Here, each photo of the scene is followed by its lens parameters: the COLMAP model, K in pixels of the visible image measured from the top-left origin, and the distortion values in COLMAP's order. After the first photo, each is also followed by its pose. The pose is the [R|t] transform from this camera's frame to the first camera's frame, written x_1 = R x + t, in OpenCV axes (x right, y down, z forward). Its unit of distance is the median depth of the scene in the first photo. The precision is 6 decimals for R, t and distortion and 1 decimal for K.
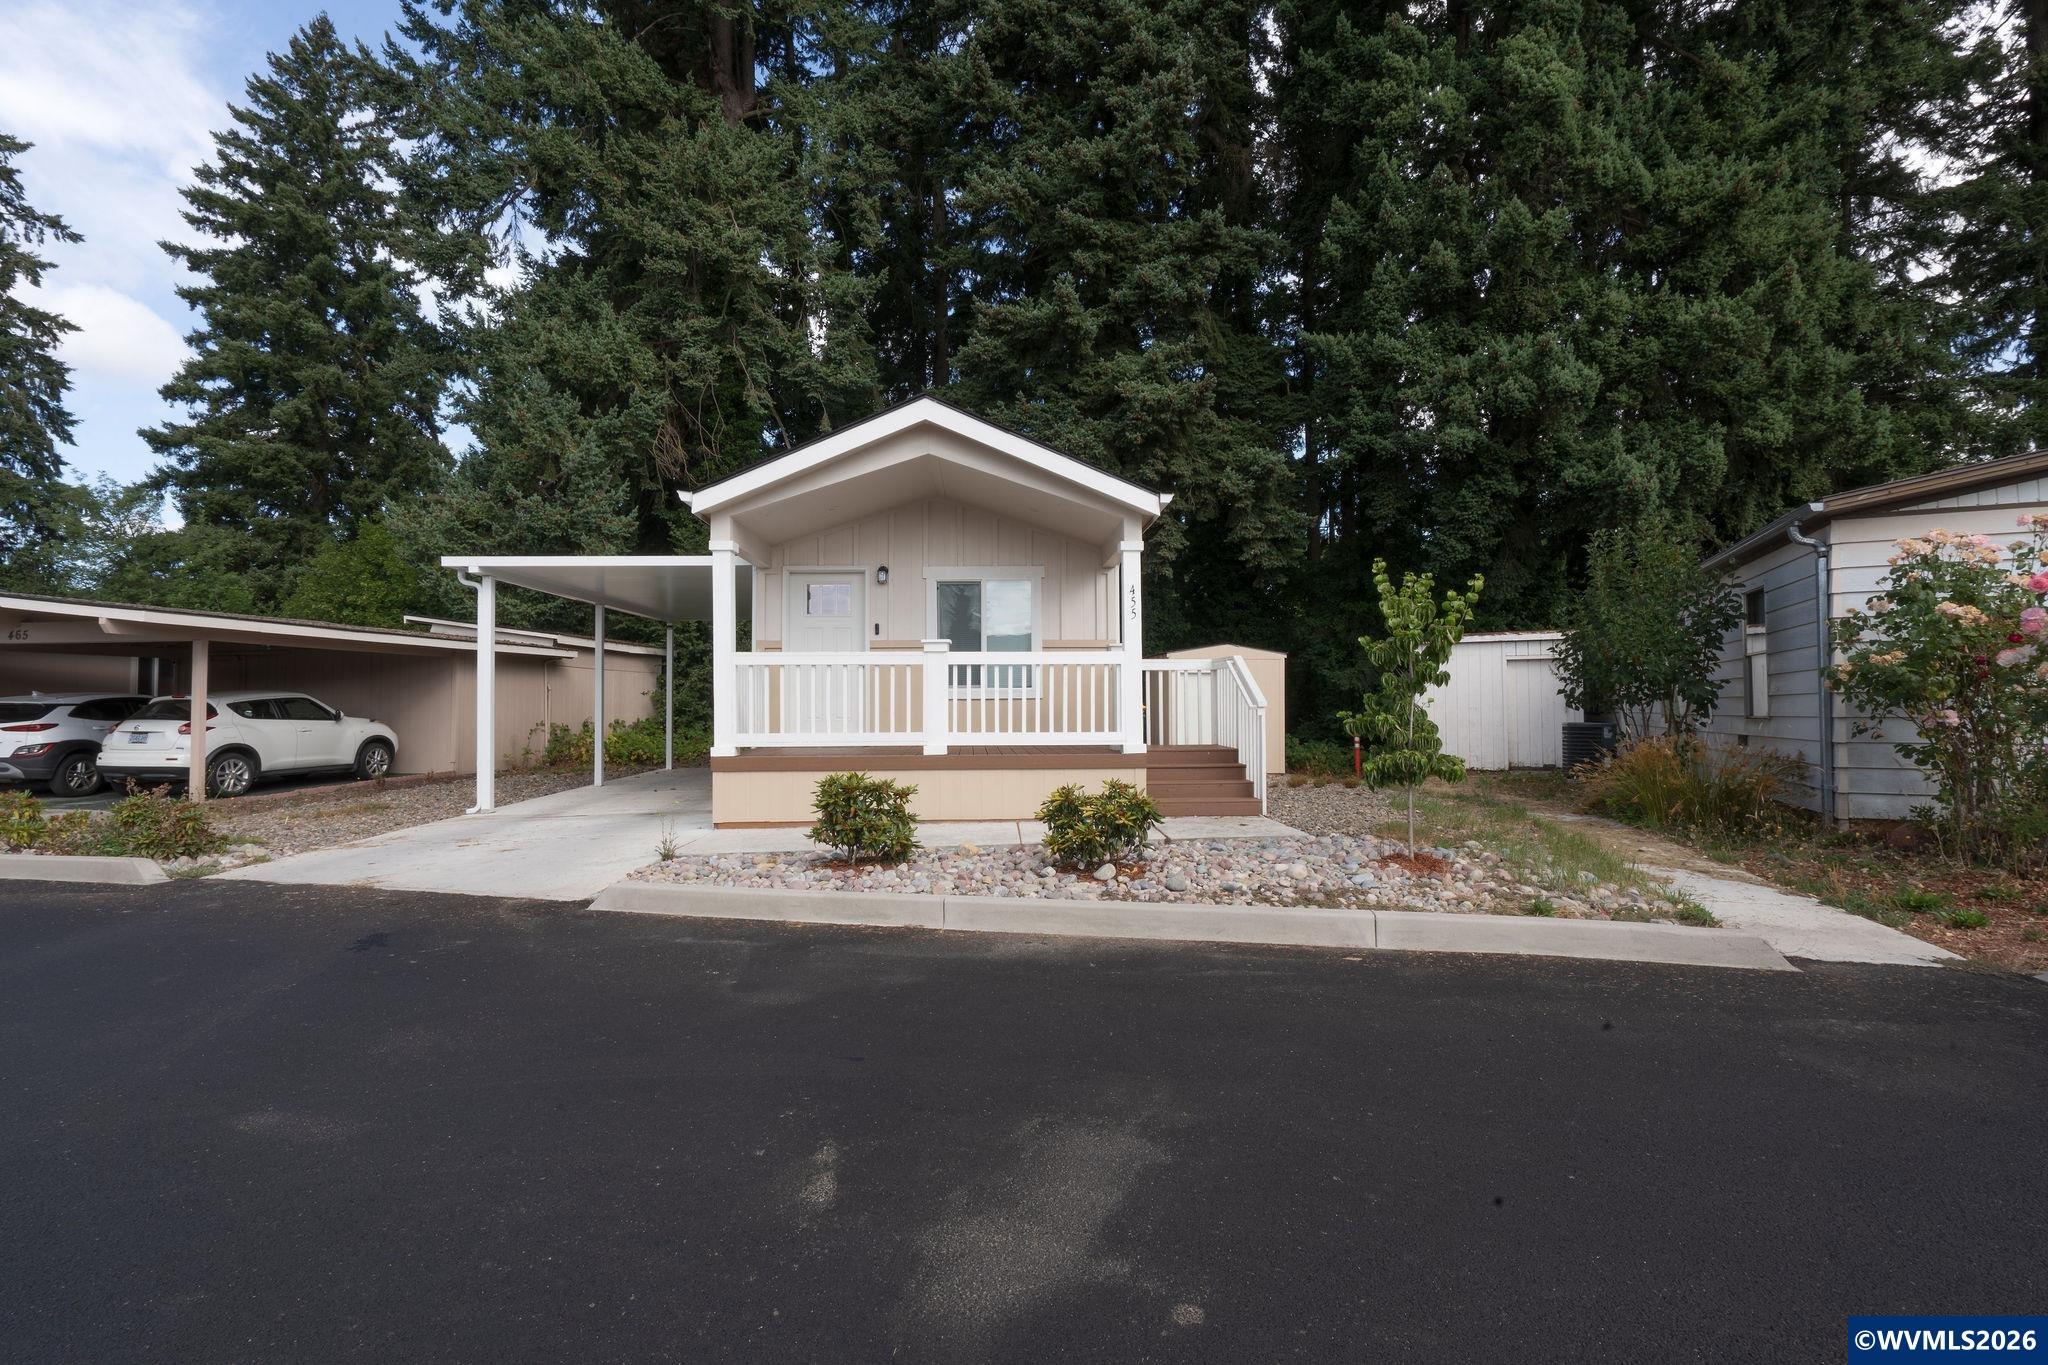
lens RADIAL K [[933.7, 0, 1023.9], [0, 933.7, 688.1], [0, 0, 1]] dist [0.000619, -0.000441]
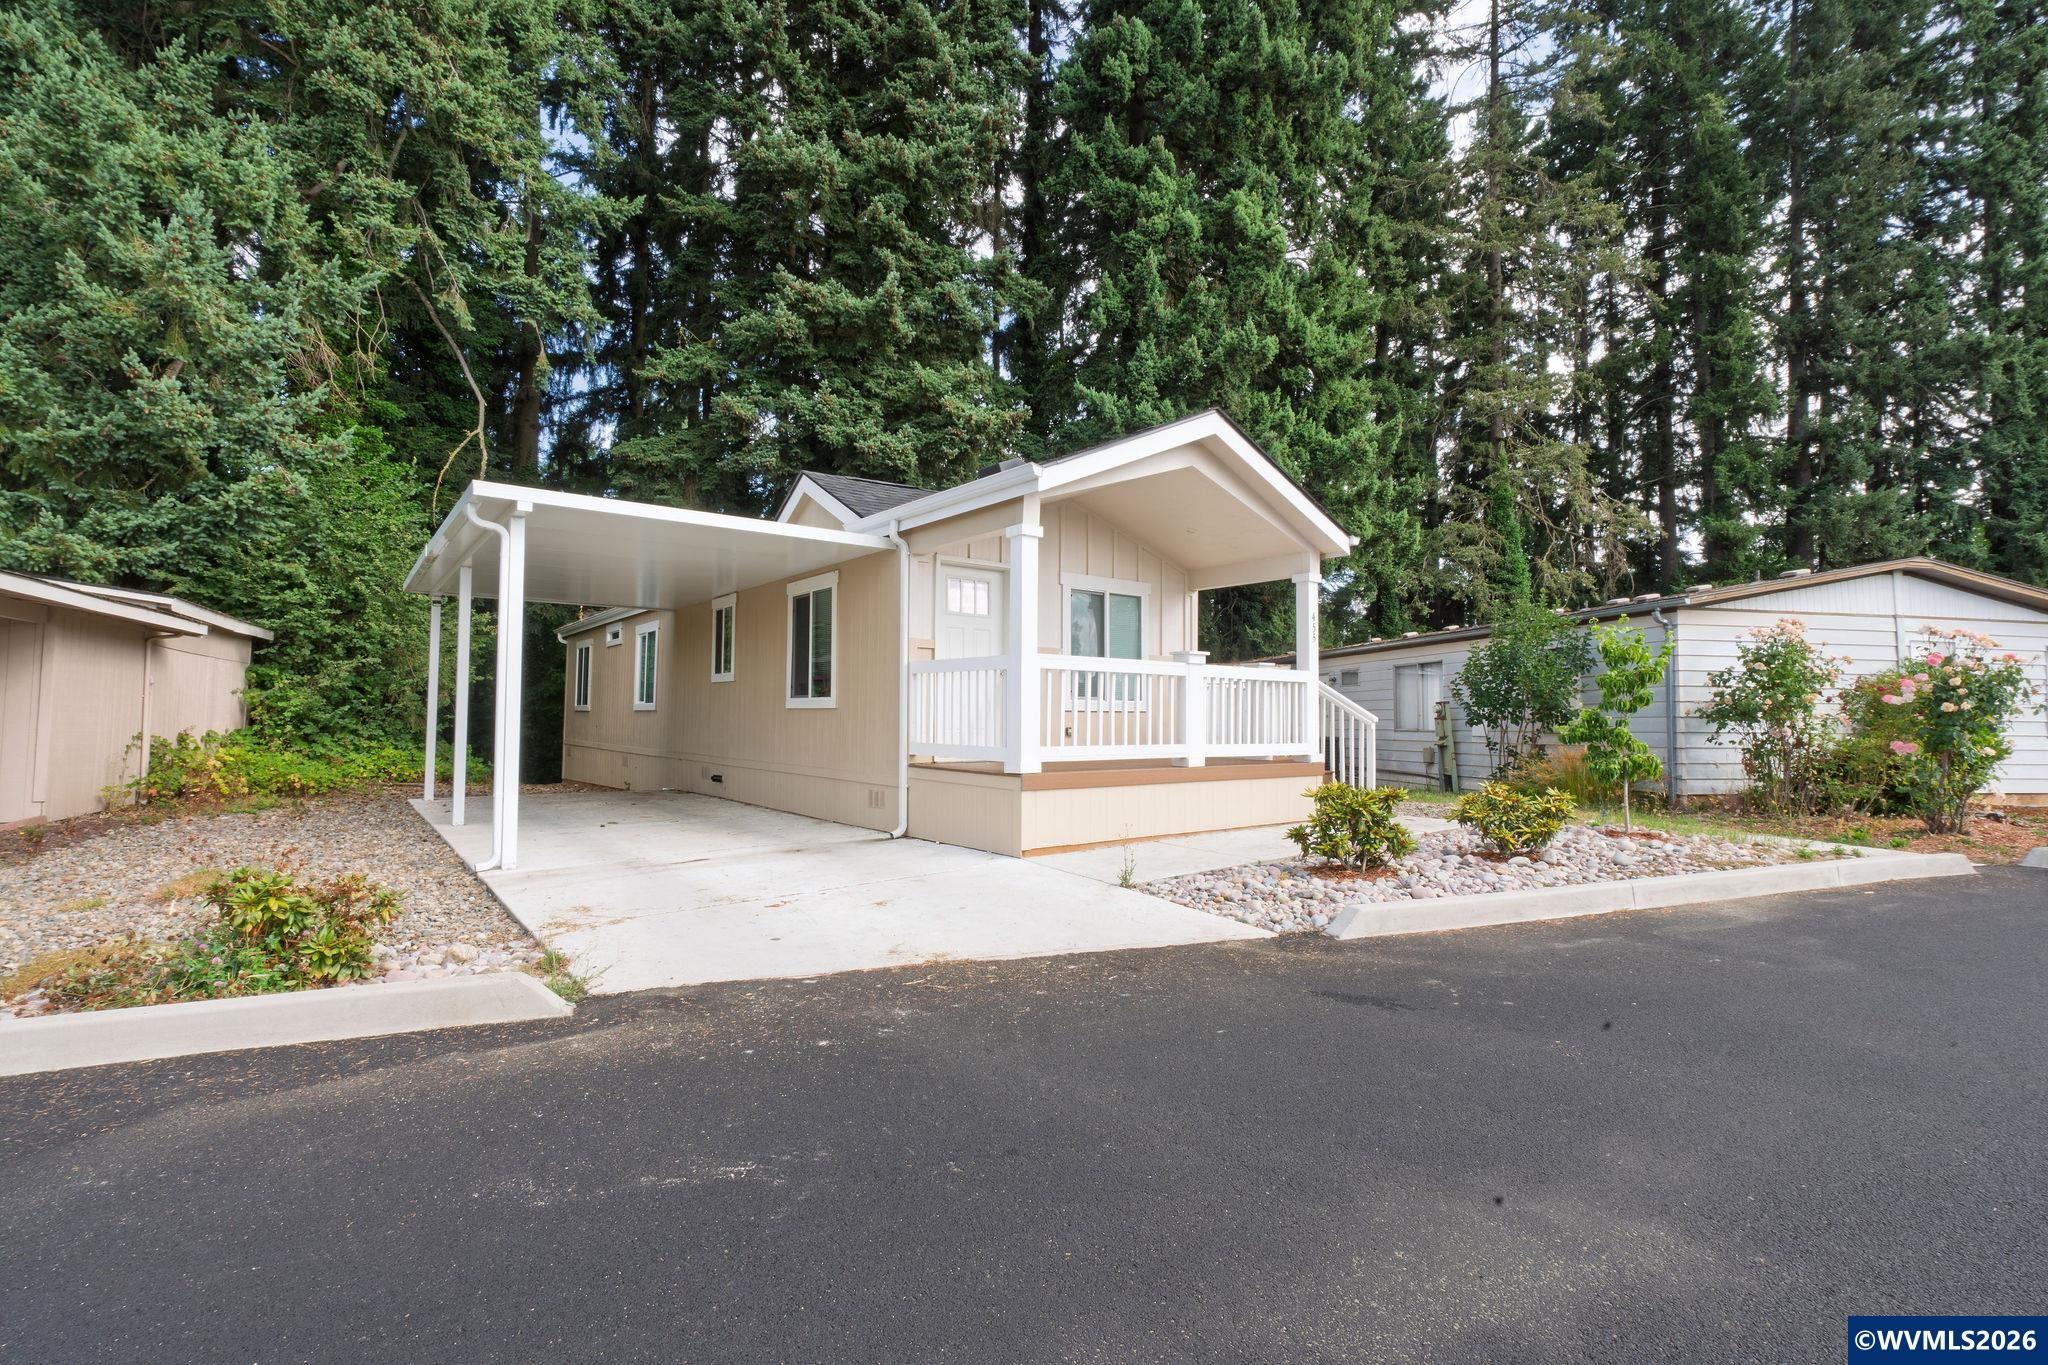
lens RADIAL K [[933.7, 0, 1024.6], [0, 933.7, 684.6], [0, 0, 1]] dist [0.000619, -0.000441]
pose [[0.815085, 0.033503, 0.578371, -0.822389], [-0.021819, 0.999393, -0.027143, 0.014628], [-0.578930, 0.009504, 0.815322, 0.289993]]
